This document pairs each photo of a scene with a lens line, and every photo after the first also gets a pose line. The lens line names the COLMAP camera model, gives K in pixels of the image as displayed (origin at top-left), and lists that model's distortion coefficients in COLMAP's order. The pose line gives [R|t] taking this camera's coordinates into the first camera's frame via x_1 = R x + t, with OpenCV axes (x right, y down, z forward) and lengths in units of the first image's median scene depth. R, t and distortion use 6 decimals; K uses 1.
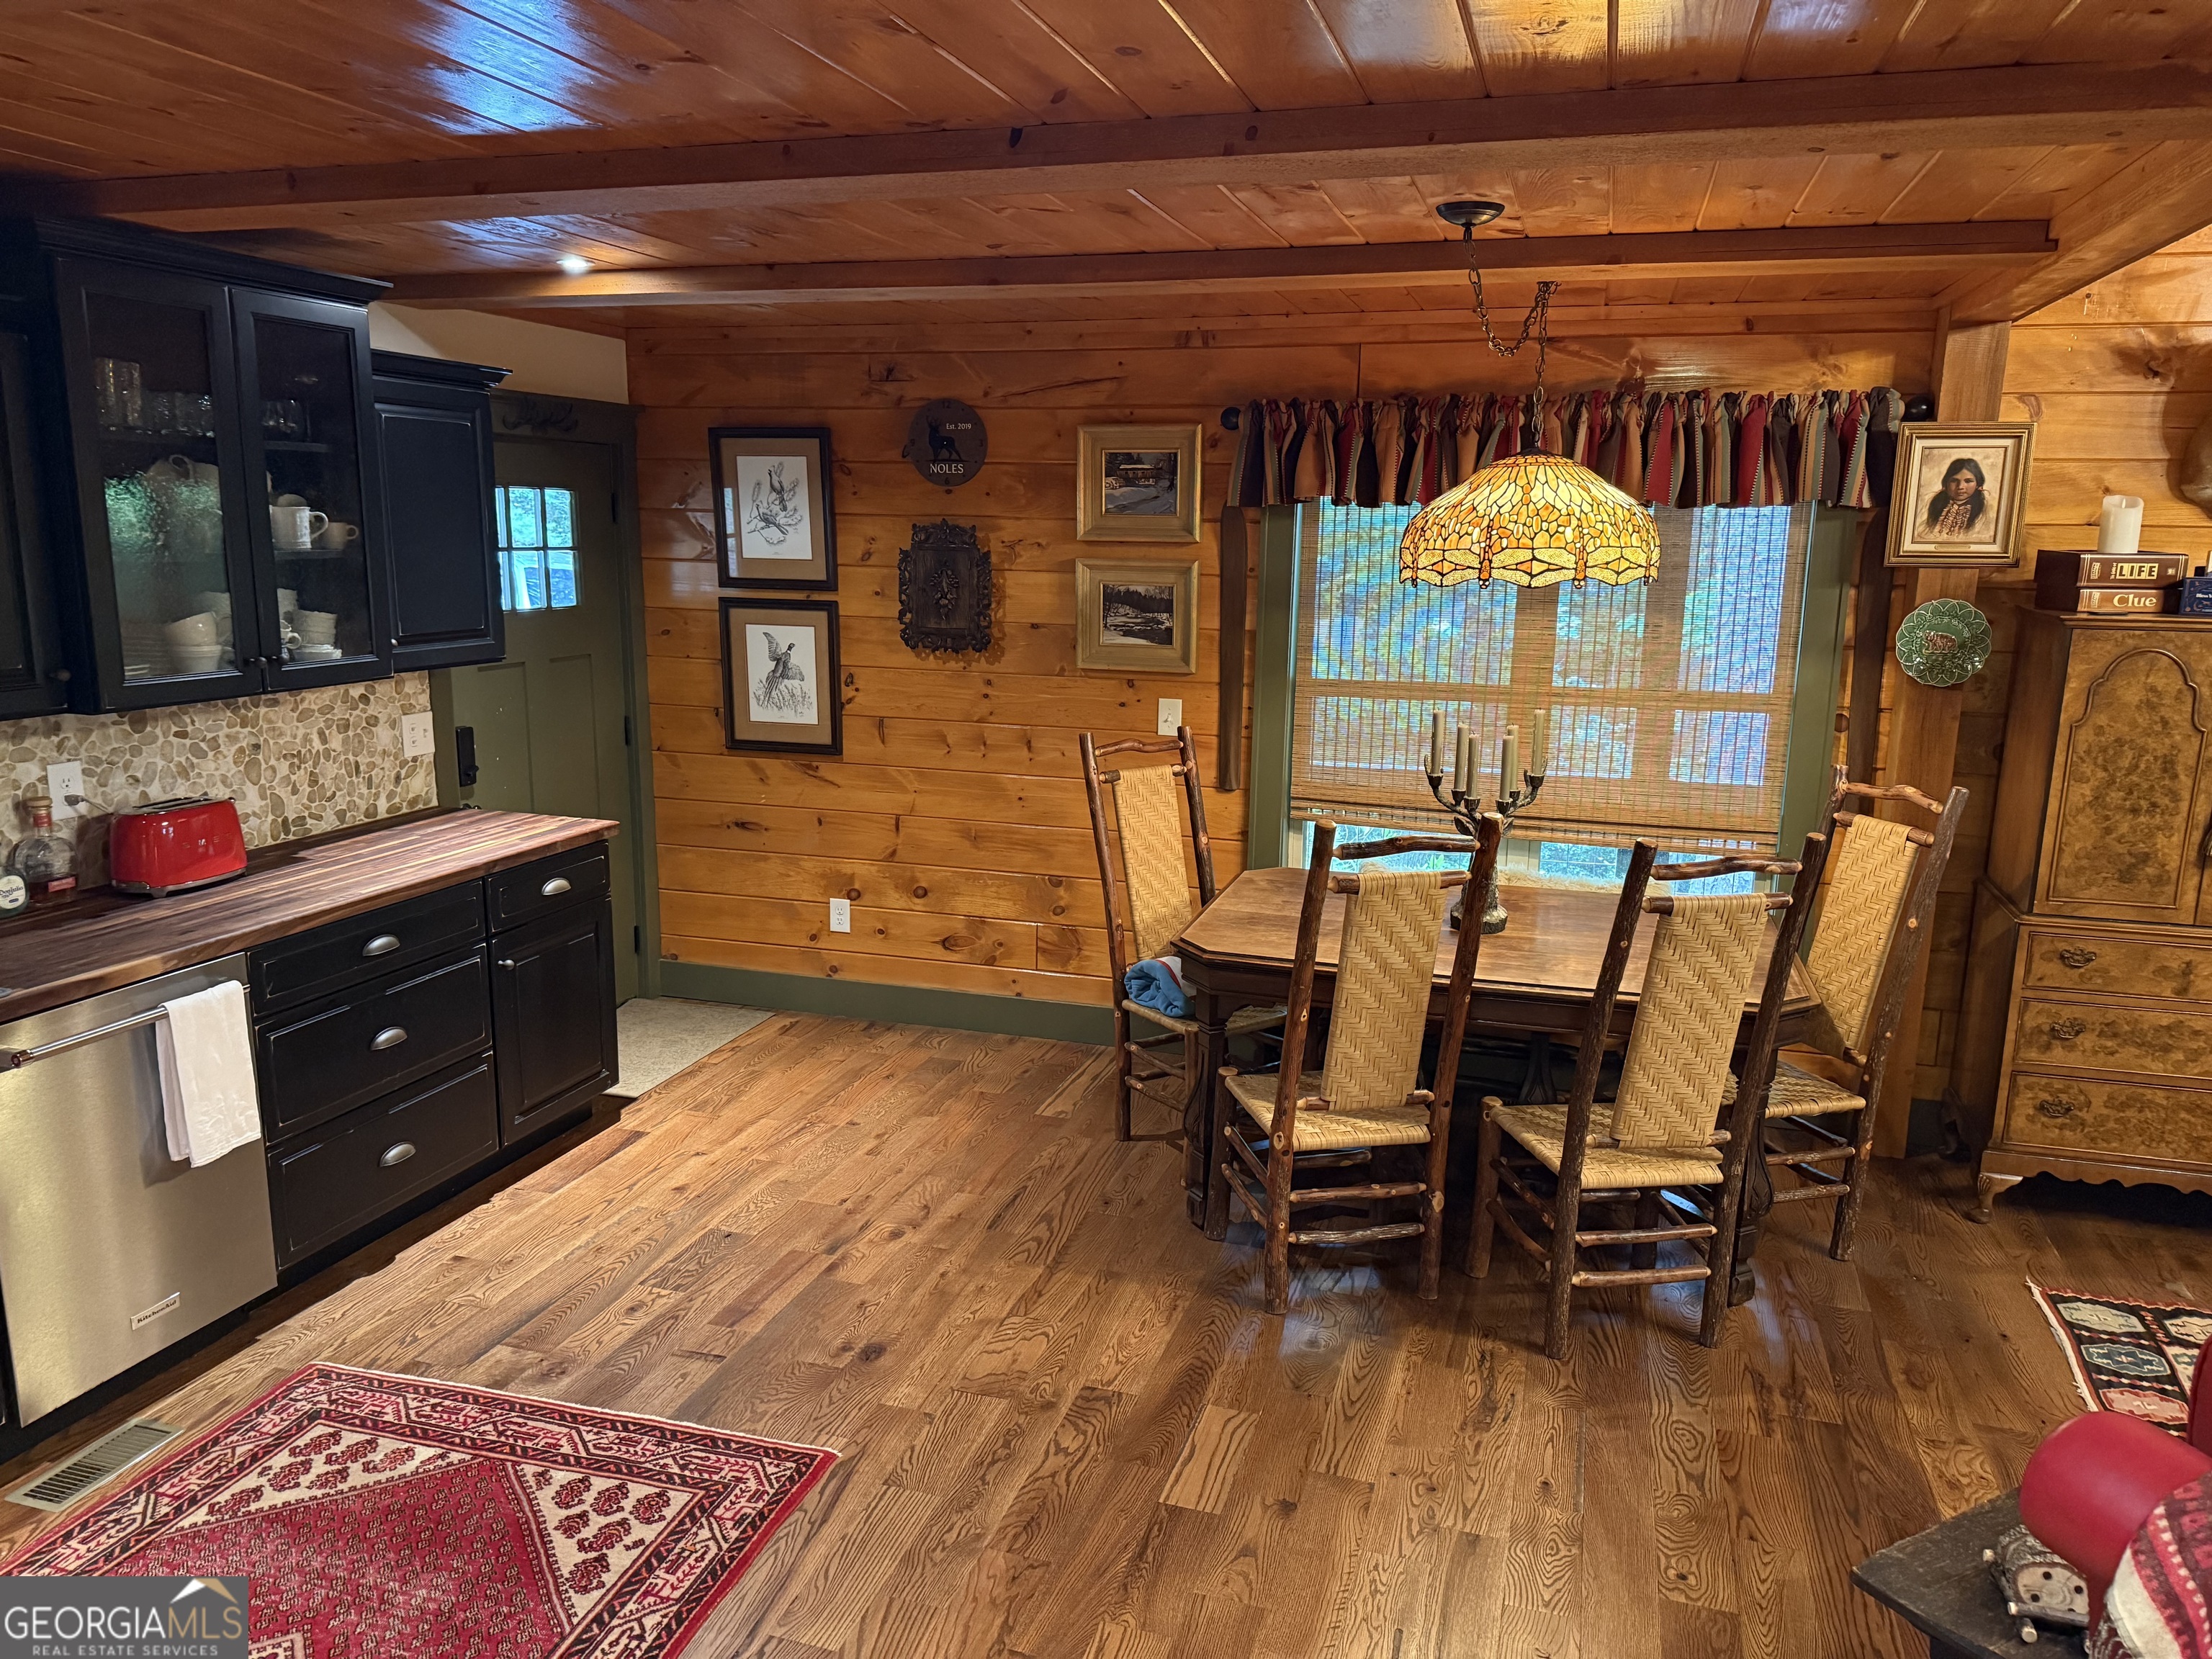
lens RADIAL K [[1563.7, 0, 1116.8], [0, 1563.7, 838.7], [0, 0, 1]] dist [0.001365, -0.006626]
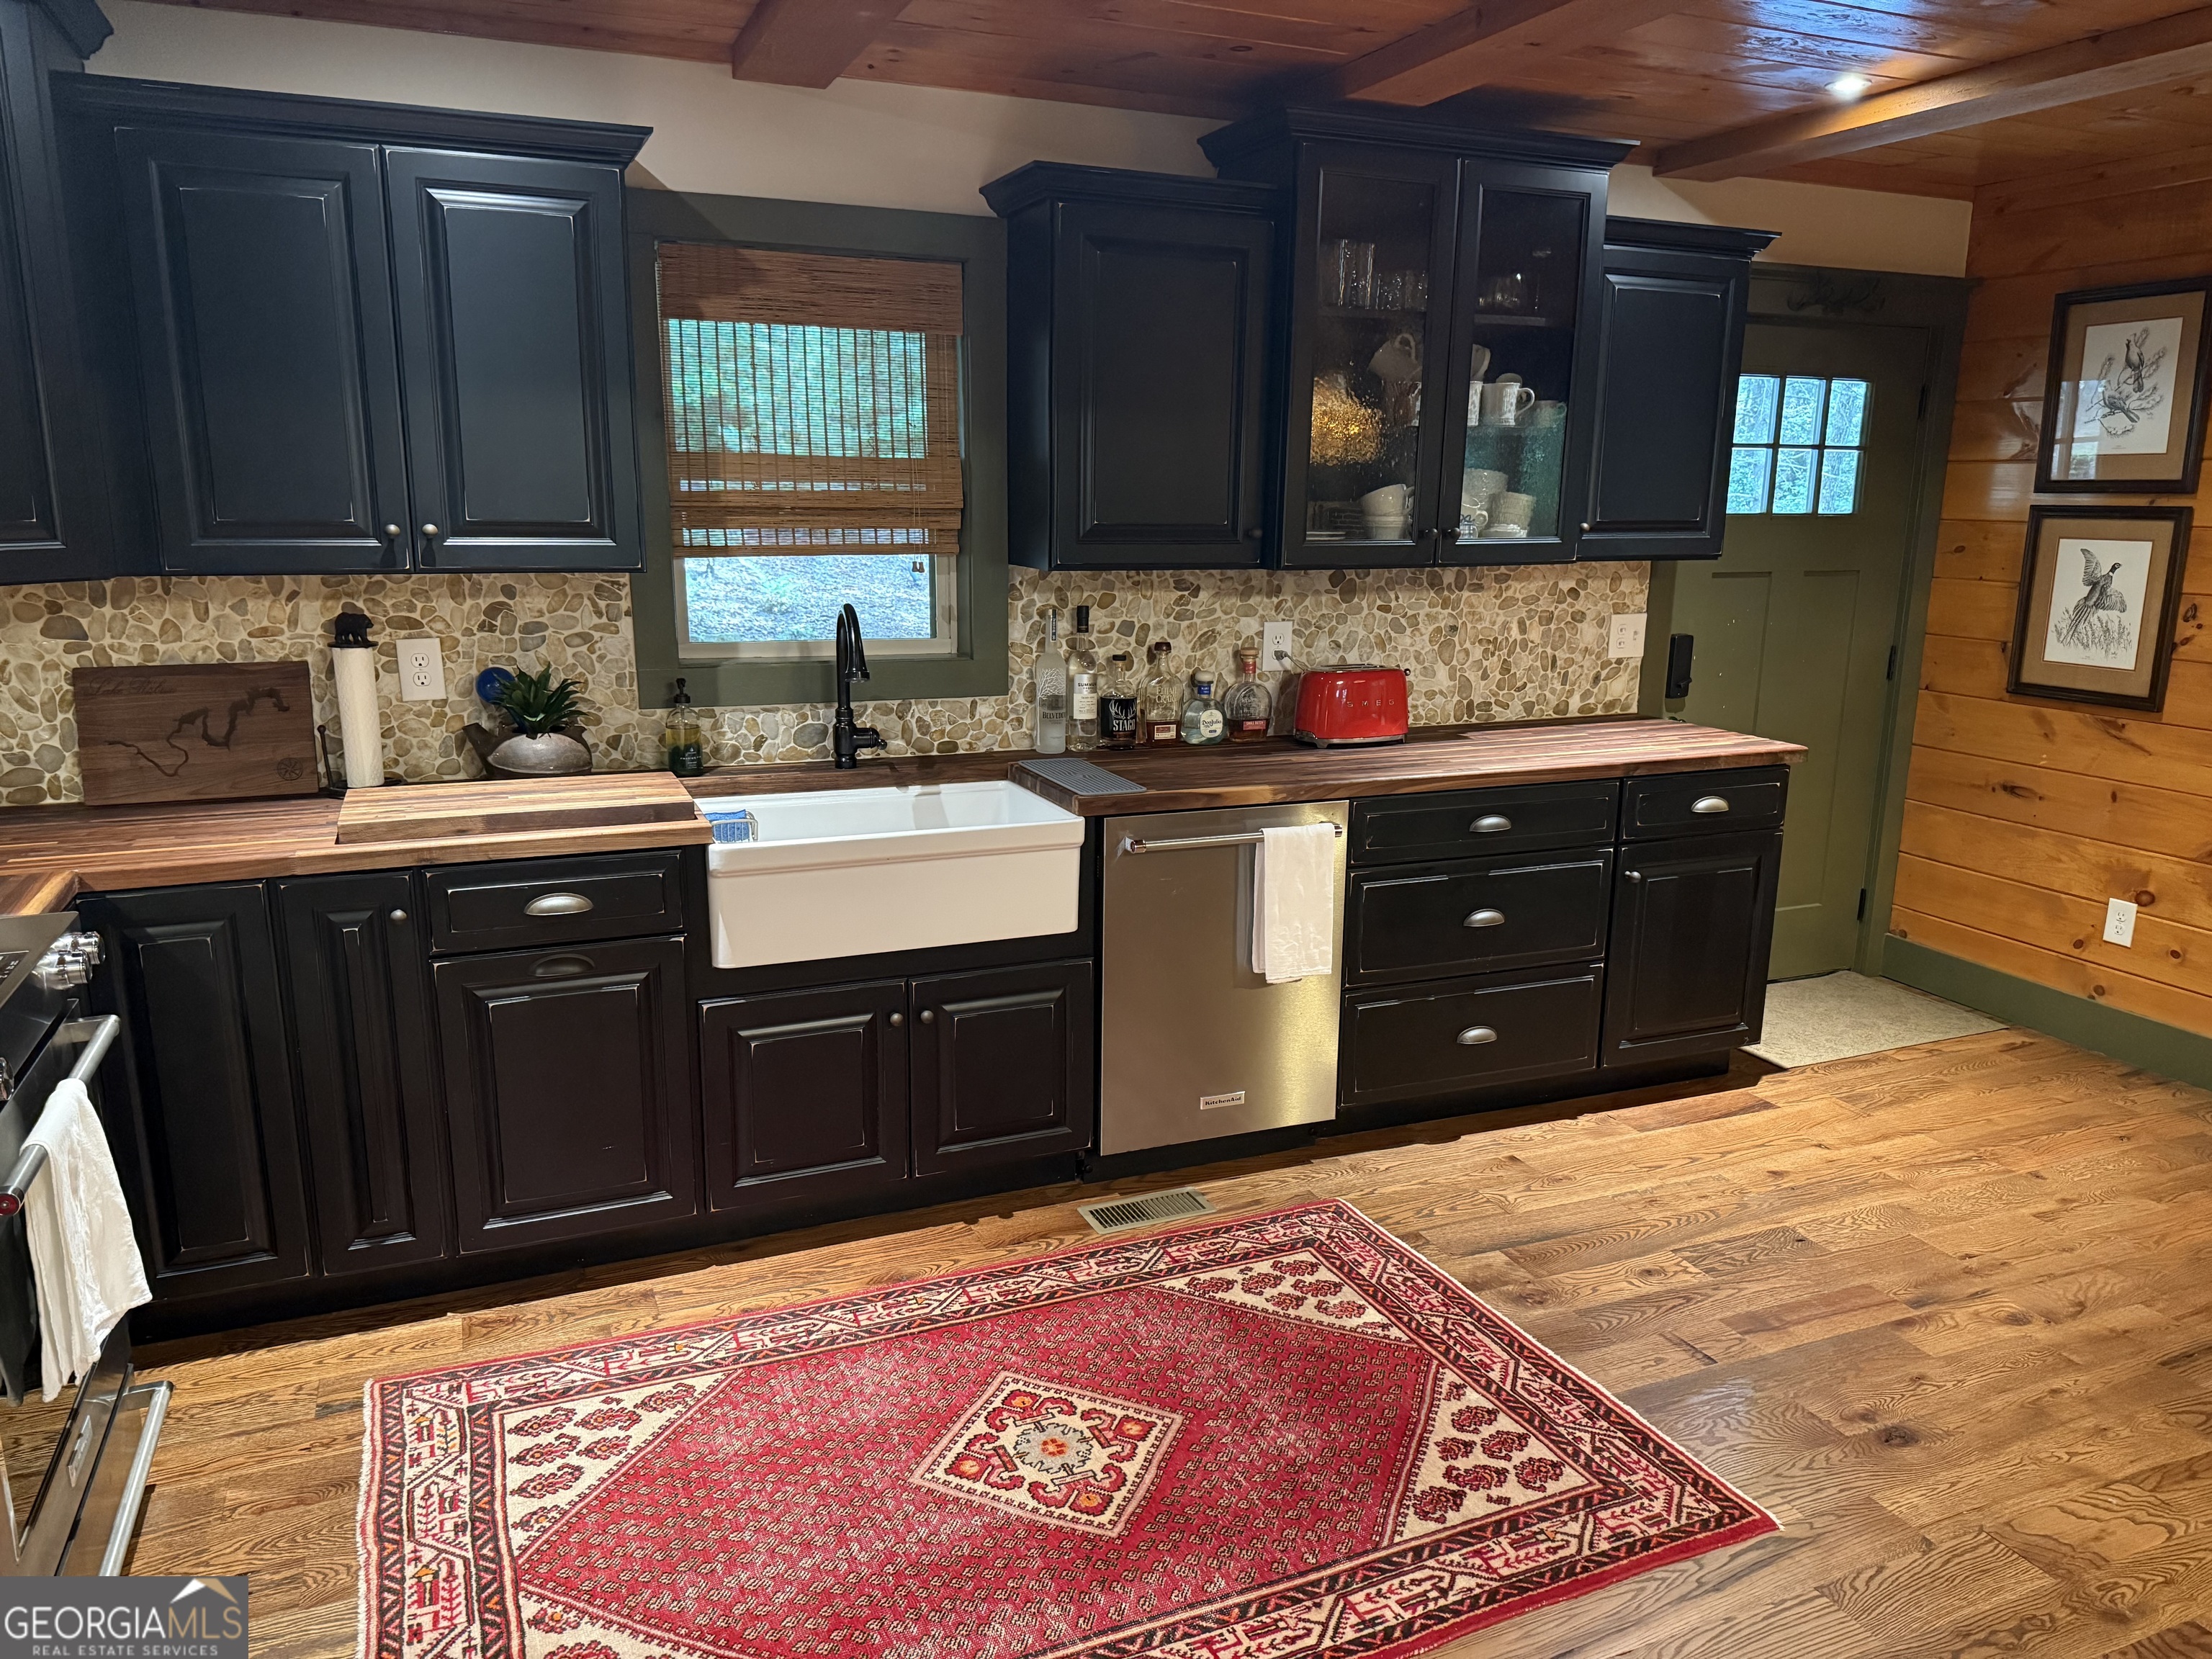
lens RADIAL K [[1541.9, 0, 1113.6], [0, 1541.9, 837.9], [0, 0, 1]] dist [0.157383, -0.306544]
pose [[0.640032, 0.159606, -0.751589, 0.142228], [-0.152253, 0.985135, 0.079547, 0.040722], [0.753113, 0.063518, 0.654818, 0.205258]]
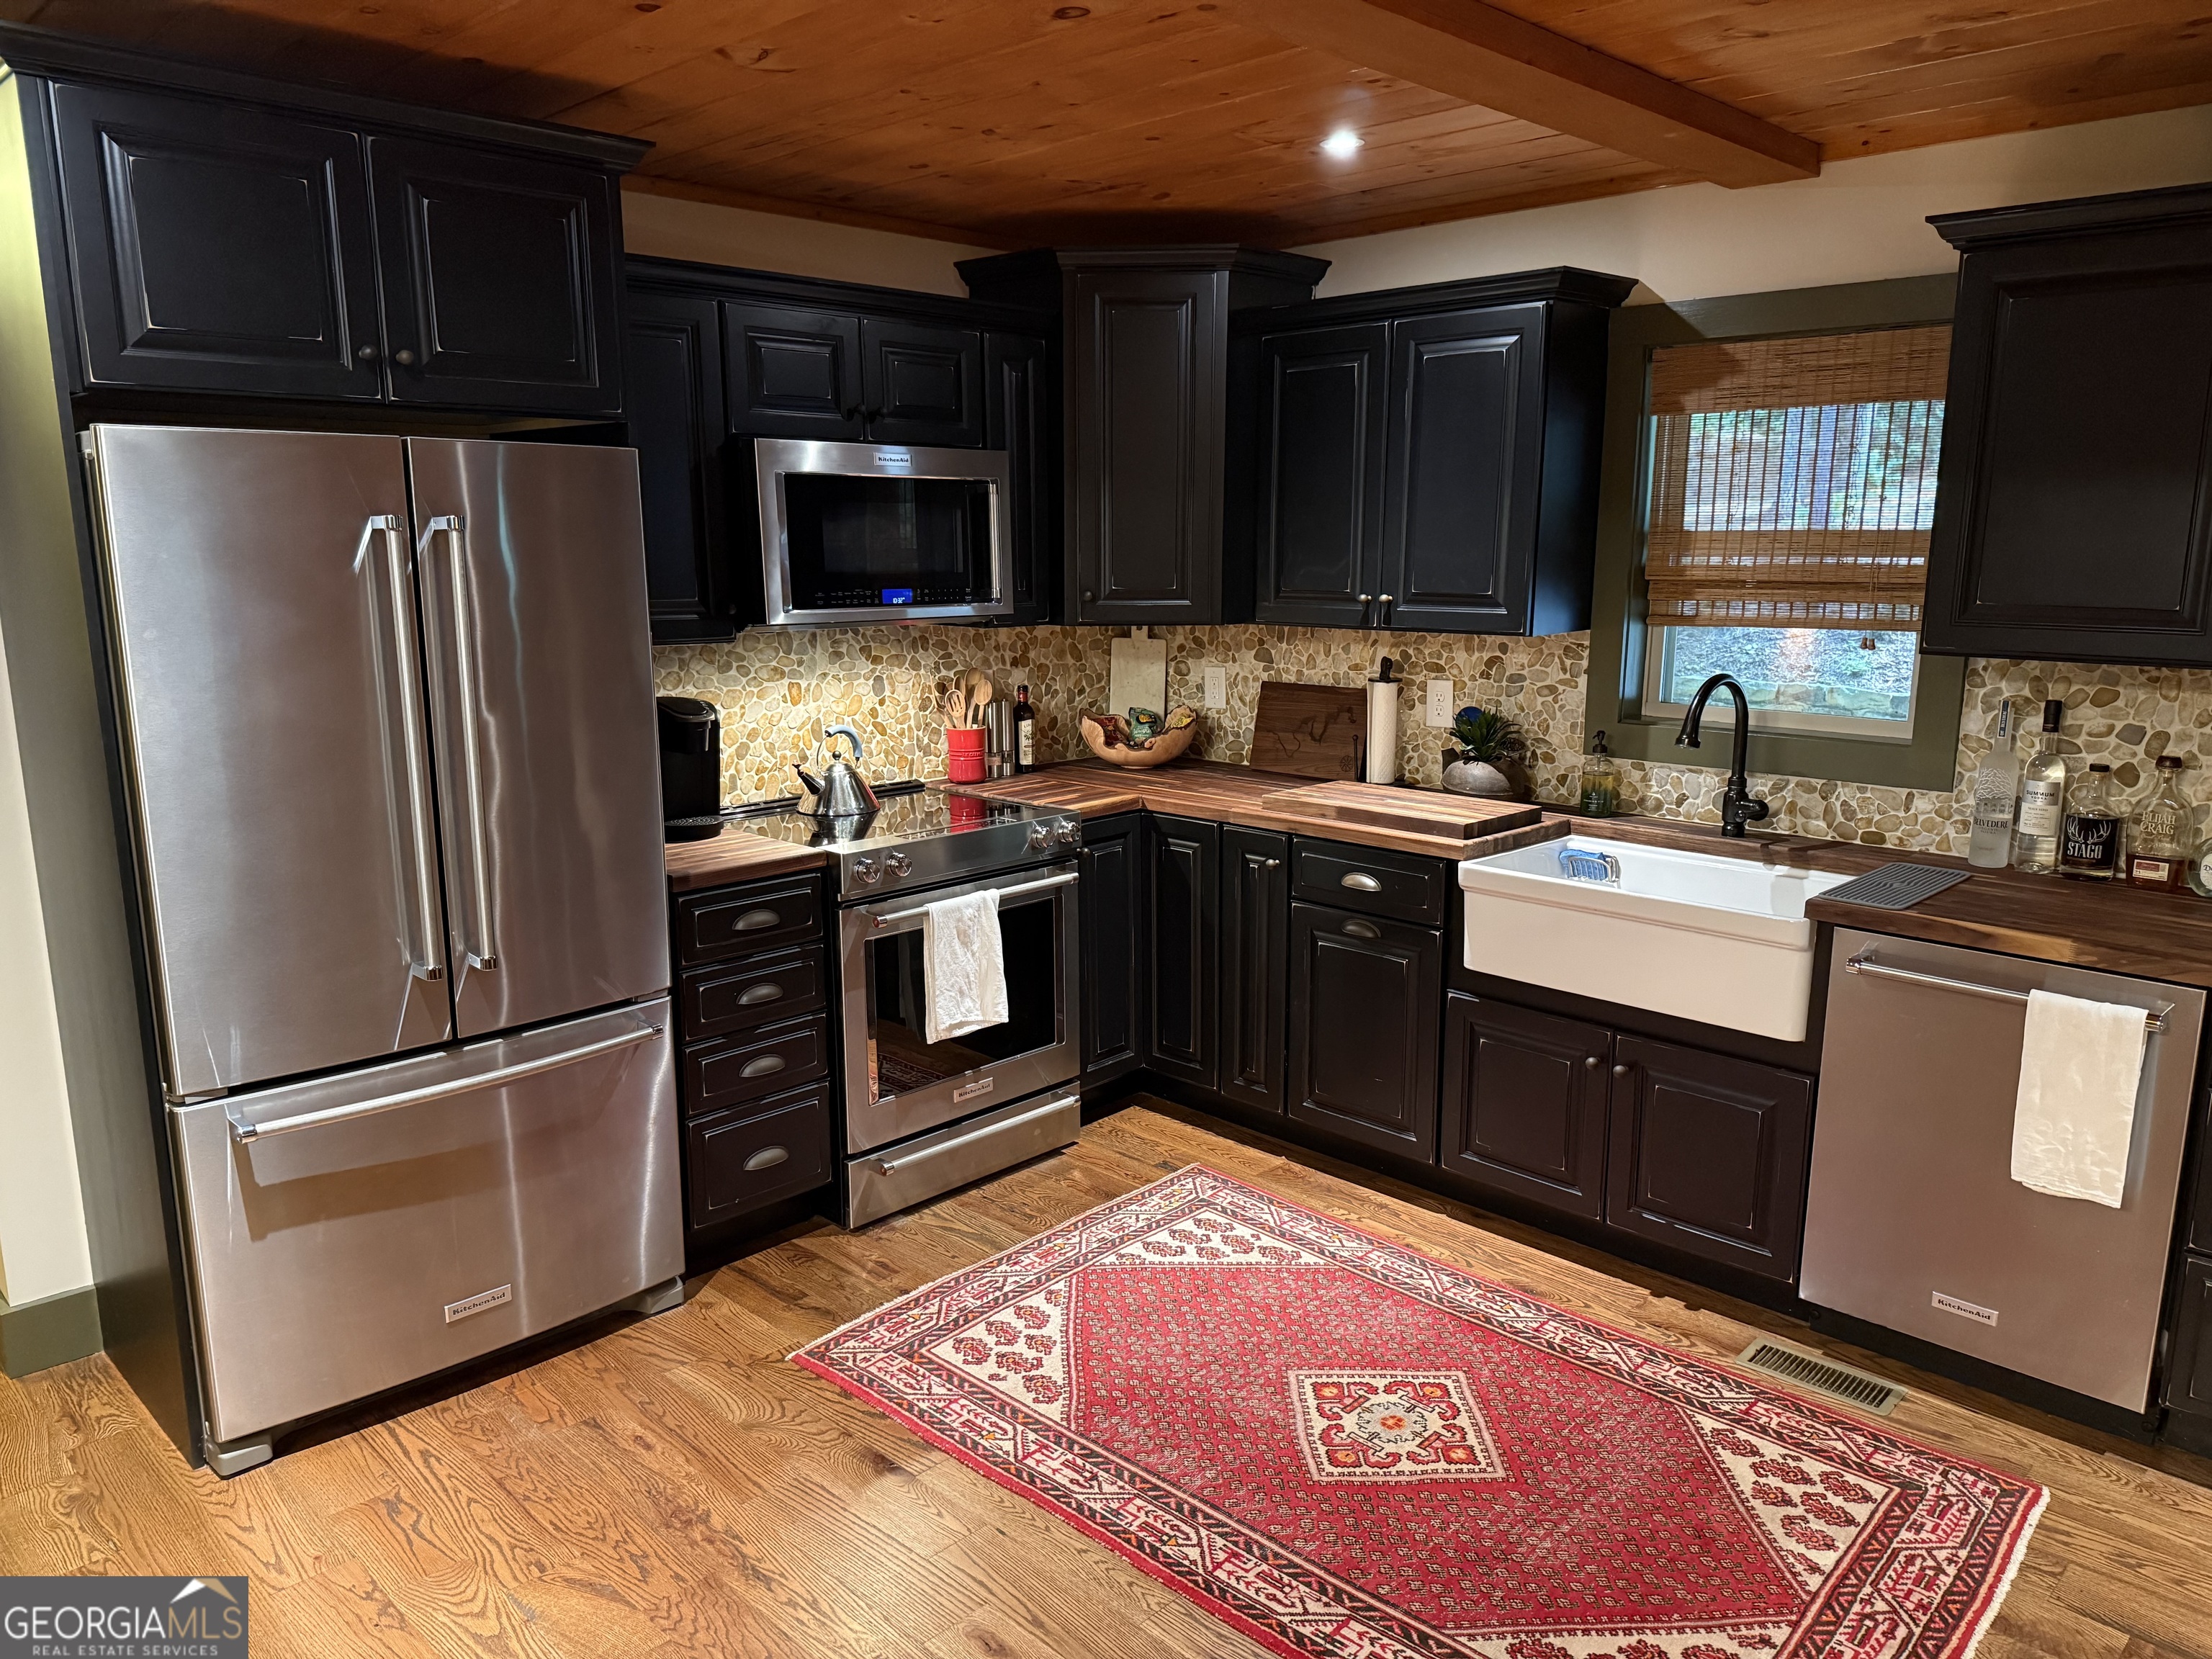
lens RADIAL K [[1535.7, 0, 1100.7], [0, 1535.7, 837.0], [0, 0, 1]] dist [0.094148, -0.133429]
pose [[-0.464877, 0.156809, -0.871379, 0.379037], [-0.179721, 0.946988, 0.266296, -0.113599], [0.866943, 0.280400, -0.412051, 0.875599]]
